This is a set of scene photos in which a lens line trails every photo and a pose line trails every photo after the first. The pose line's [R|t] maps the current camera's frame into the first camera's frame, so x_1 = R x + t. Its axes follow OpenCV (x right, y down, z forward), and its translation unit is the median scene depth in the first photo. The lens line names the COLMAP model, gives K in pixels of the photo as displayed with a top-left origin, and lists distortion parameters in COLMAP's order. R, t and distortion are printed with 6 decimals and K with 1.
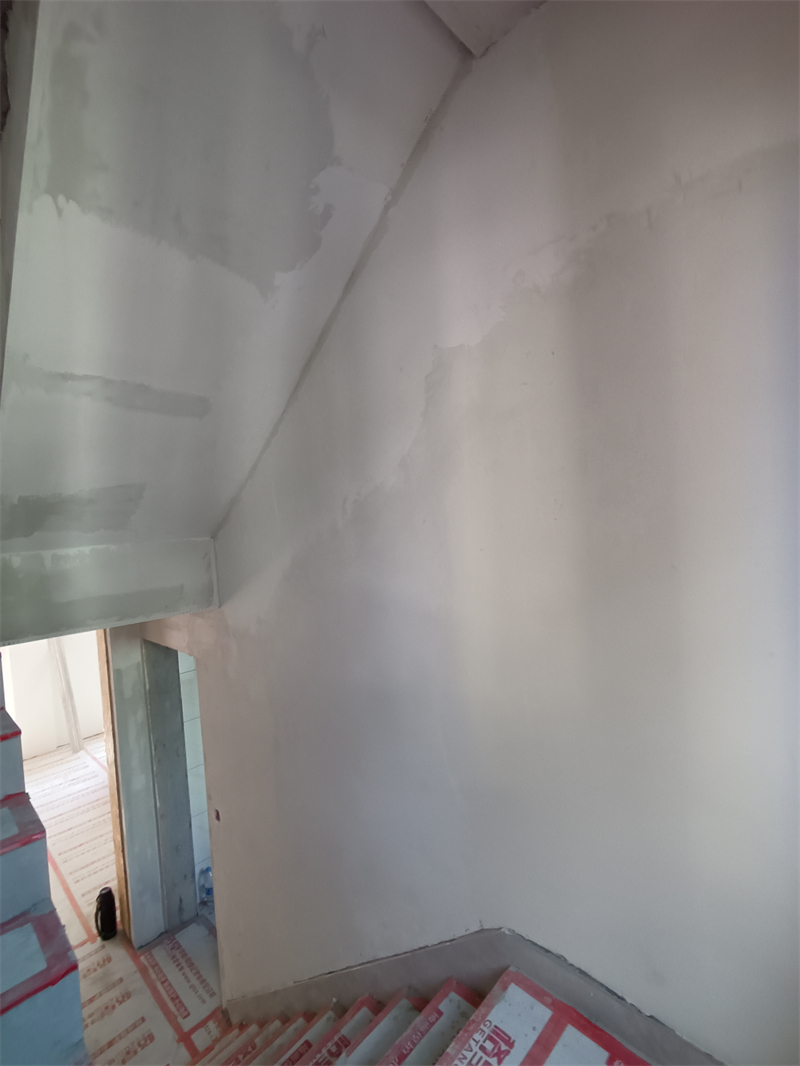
lens RADIAL K [[494.1, 0, 400.0], [0, 494.1, 533.0], [0, 0, 1]] dist [0.003210, 0.001128]
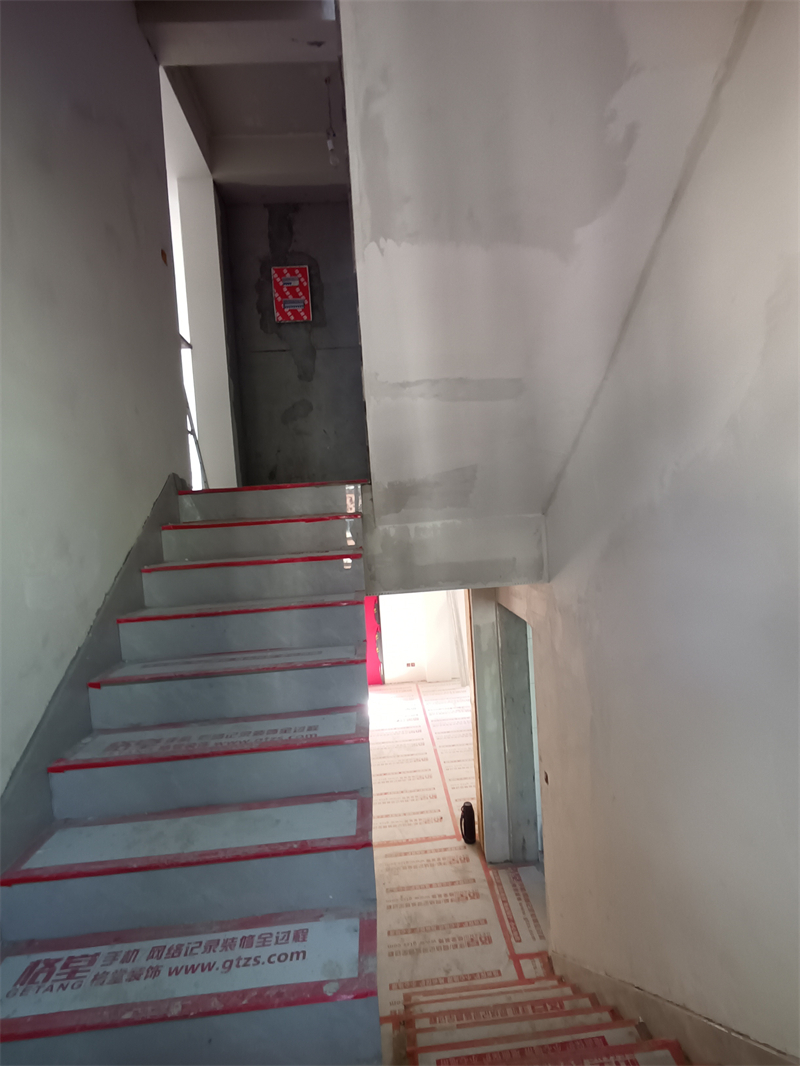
lens RADIAL K [[490.8, 0, 401.1], [0, 490.8, 534.1], [0, 0, 1]] dist [-0.000825, 0.001352]
pose [[0.733384, 0.037943, -0.678755, 0.092373], [0.002101, 0.998310, 0.058078, -0.008404], [0.679811, -0.044020, 0.732065, 0.050047]]
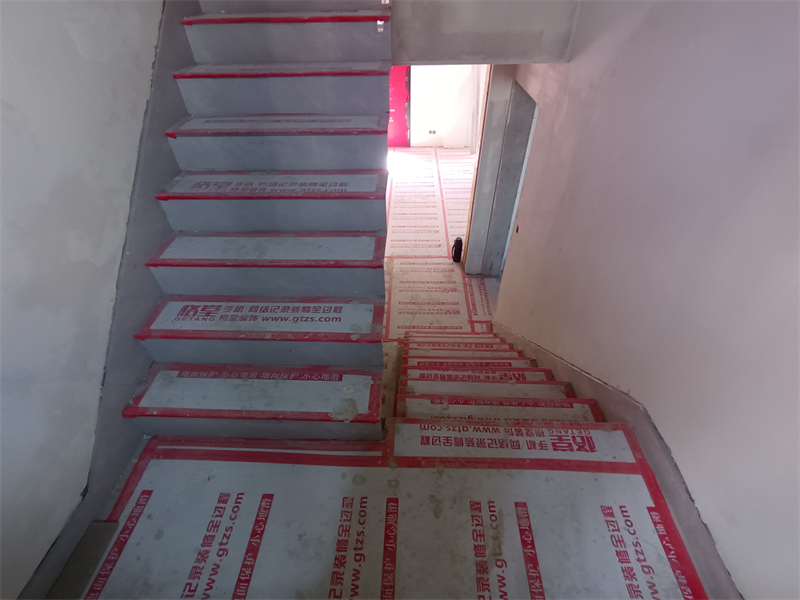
lens RADIAL K [[371.4, 0, 397.0], [0, 371.4, 304.5], [0, 0, 1]] dist [-0.001749, -0.000143]
pose [[0.668928, 0.533063, -0.518053, 0.076441], [-0.042307, 0.723112, 0.689434, -0.007755], [0.742122, -0.439265, 0.506263, 0.087880]]
